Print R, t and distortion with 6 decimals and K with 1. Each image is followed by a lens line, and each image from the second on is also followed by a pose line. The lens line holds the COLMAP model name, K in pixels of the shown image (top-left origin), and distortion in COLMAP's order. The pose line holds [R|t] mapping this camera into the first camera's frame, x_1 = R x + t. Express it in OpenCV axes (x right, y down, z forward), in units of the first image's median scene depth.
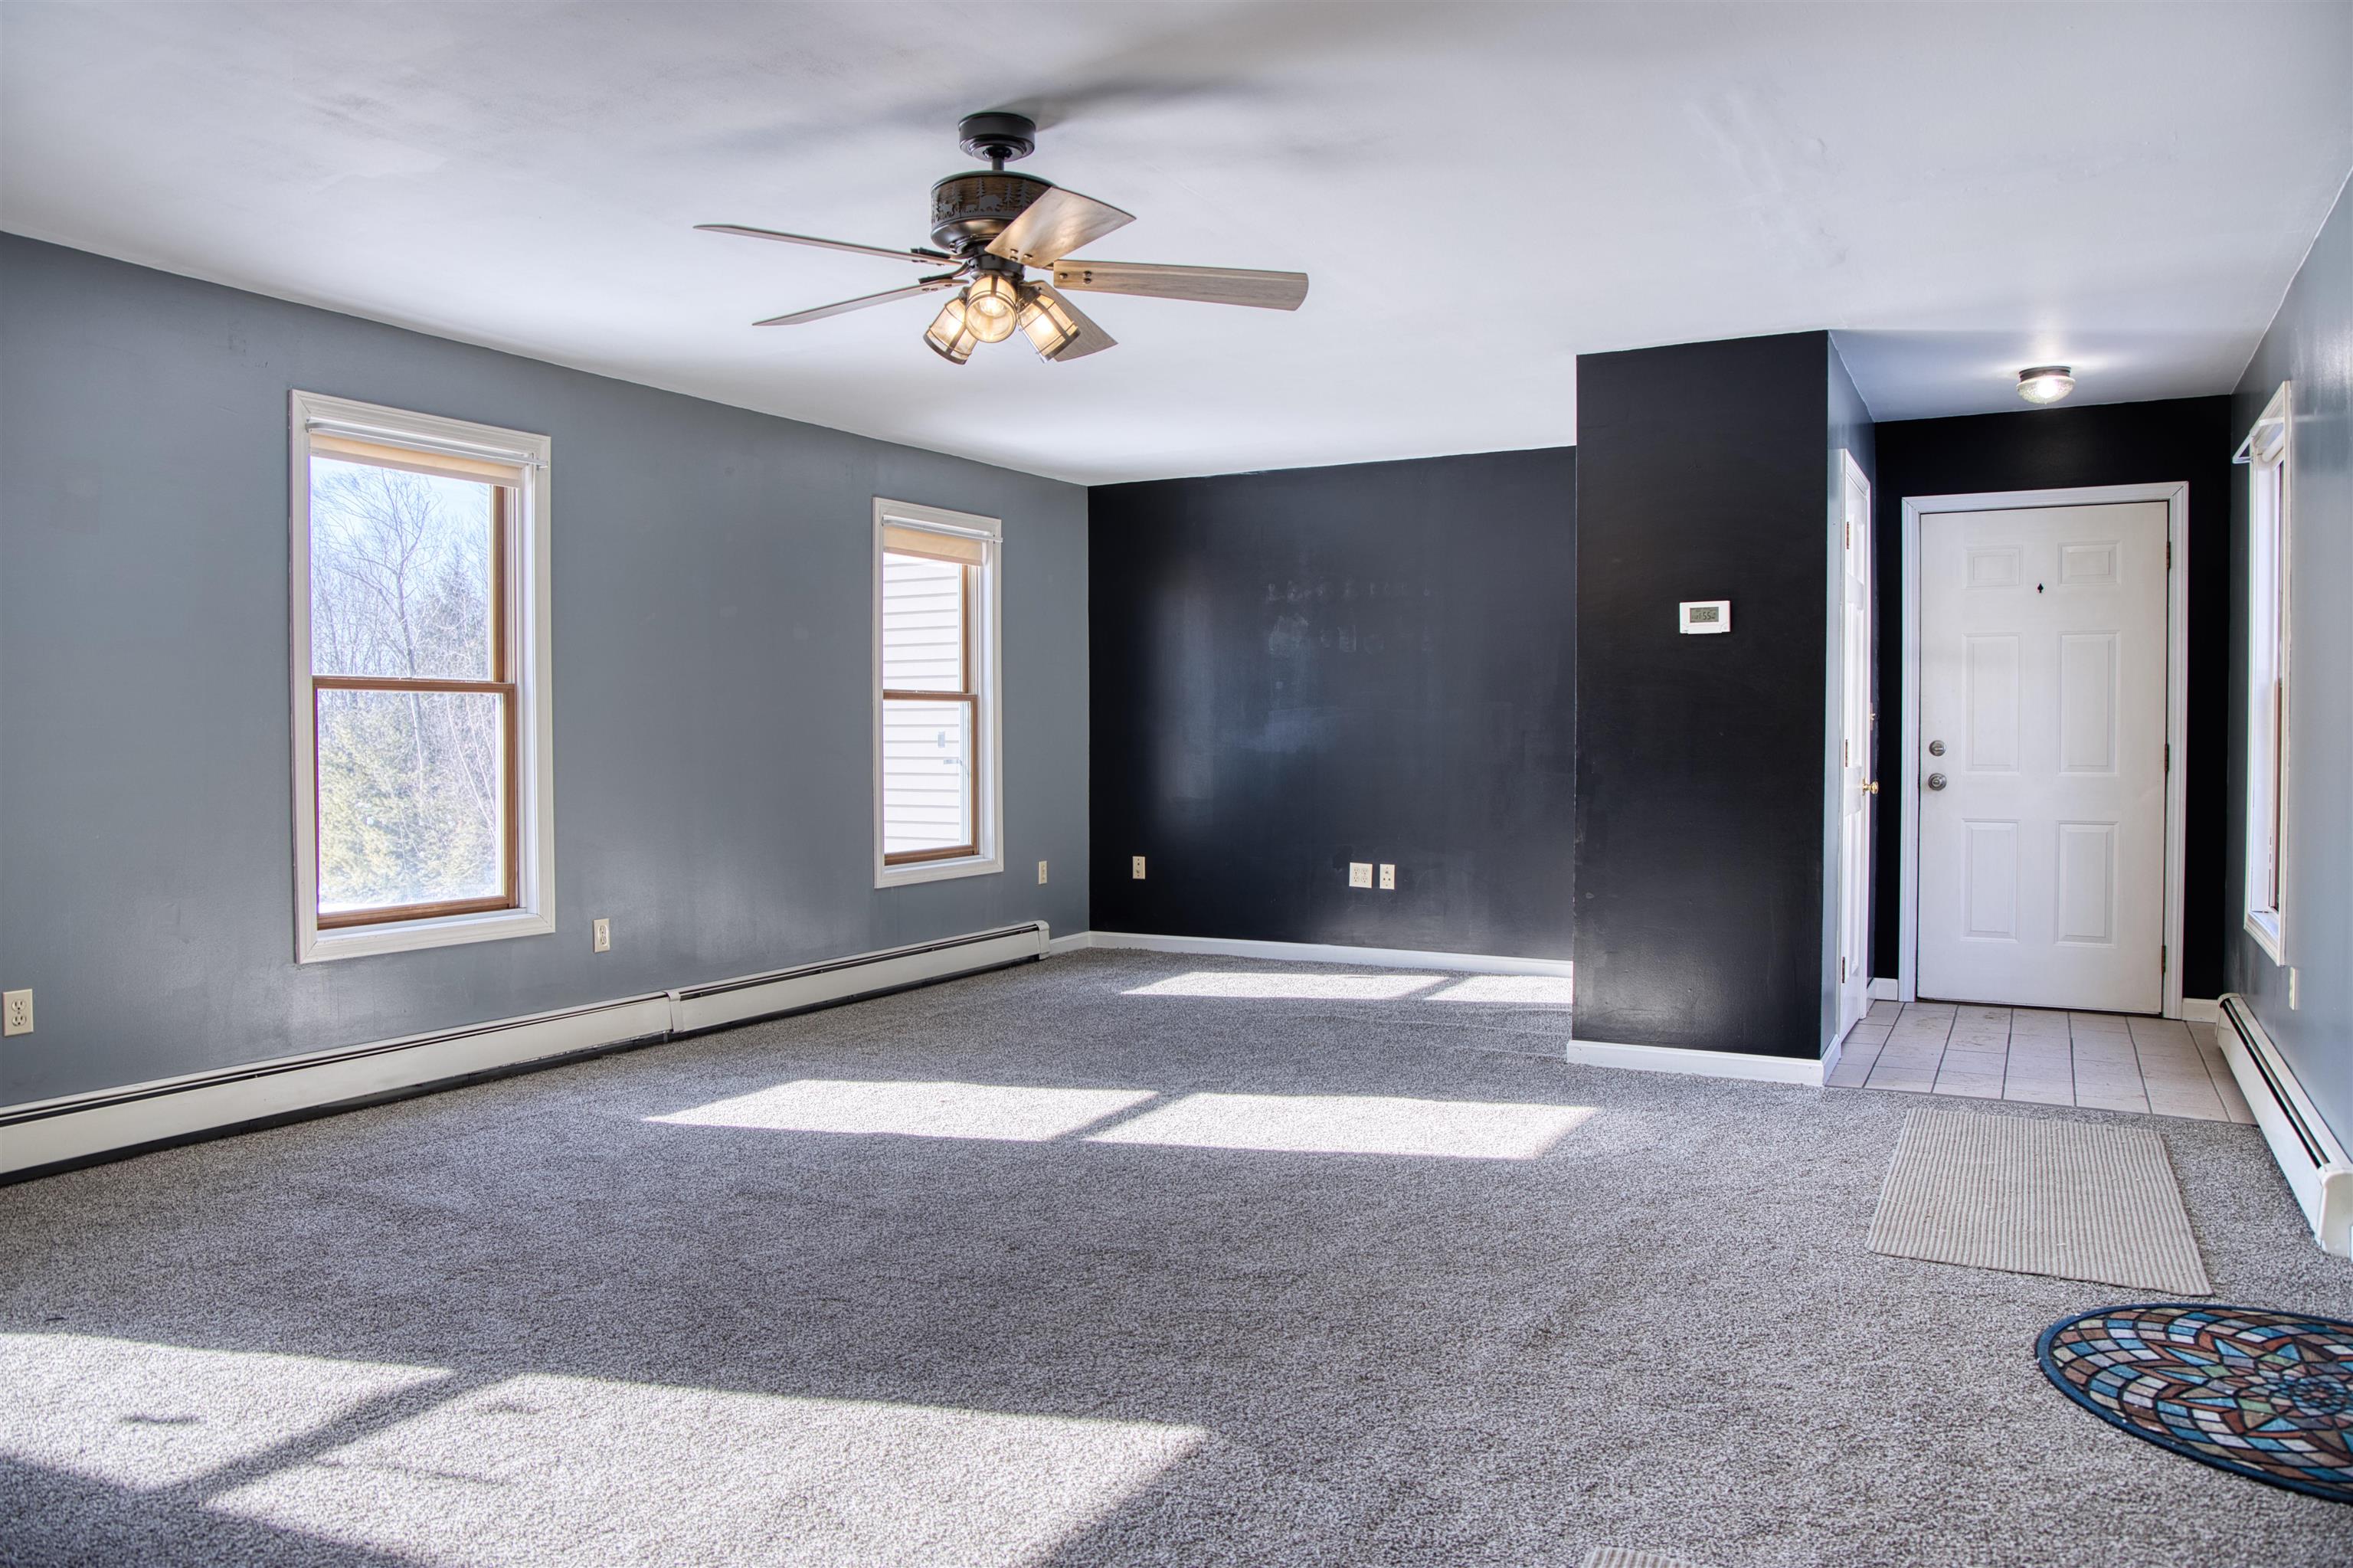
lens RADIAL K [[1644.6, 0, 1176.5], [0, 1644.6, 784.0], [0, 0, 1]] dist [-0.074439, 0.054573]
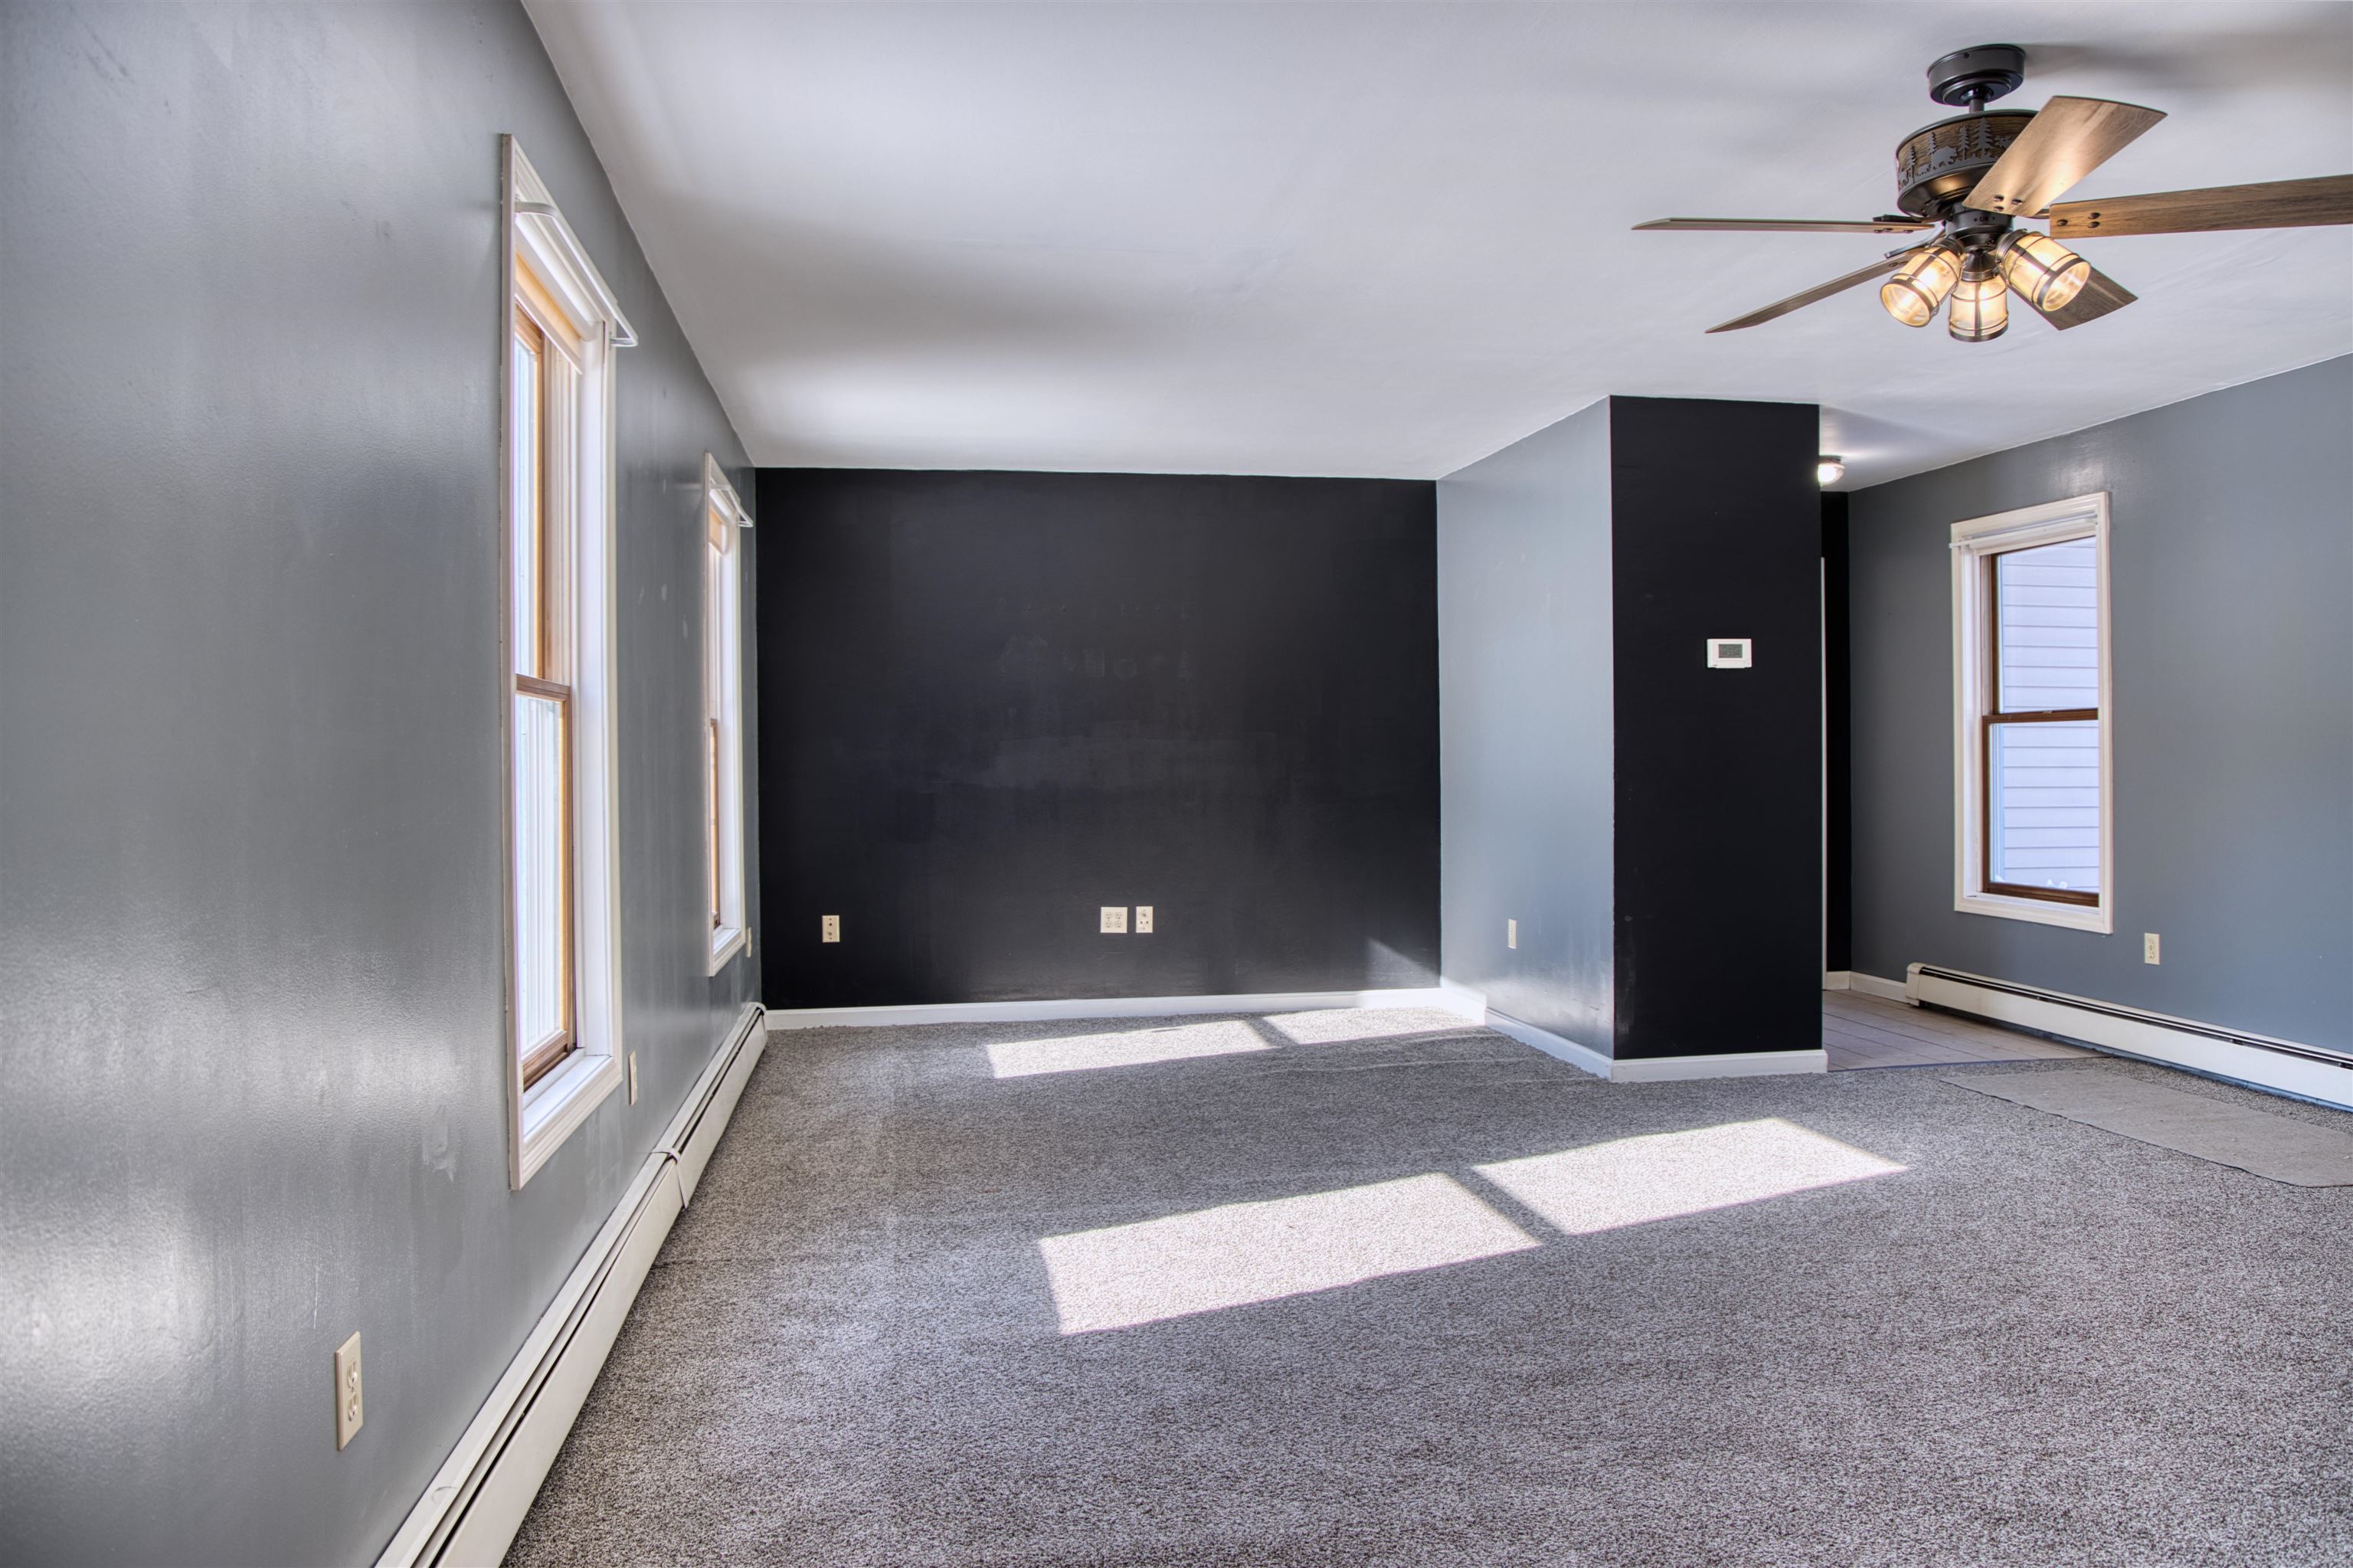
lens RADIAL K [[1607.4, 0, 1181.2], [0, 1607.4, 841.9], [0, 0, 1]] dist [-0.068404, -0.000739]
pose [[0.784900, -0.034820, 0.618643, -0.582151], [0.027107, 0.999394, 0.021859, -0.009669], [-0.619029, -0.000388, 0.785368, 0.375998]]
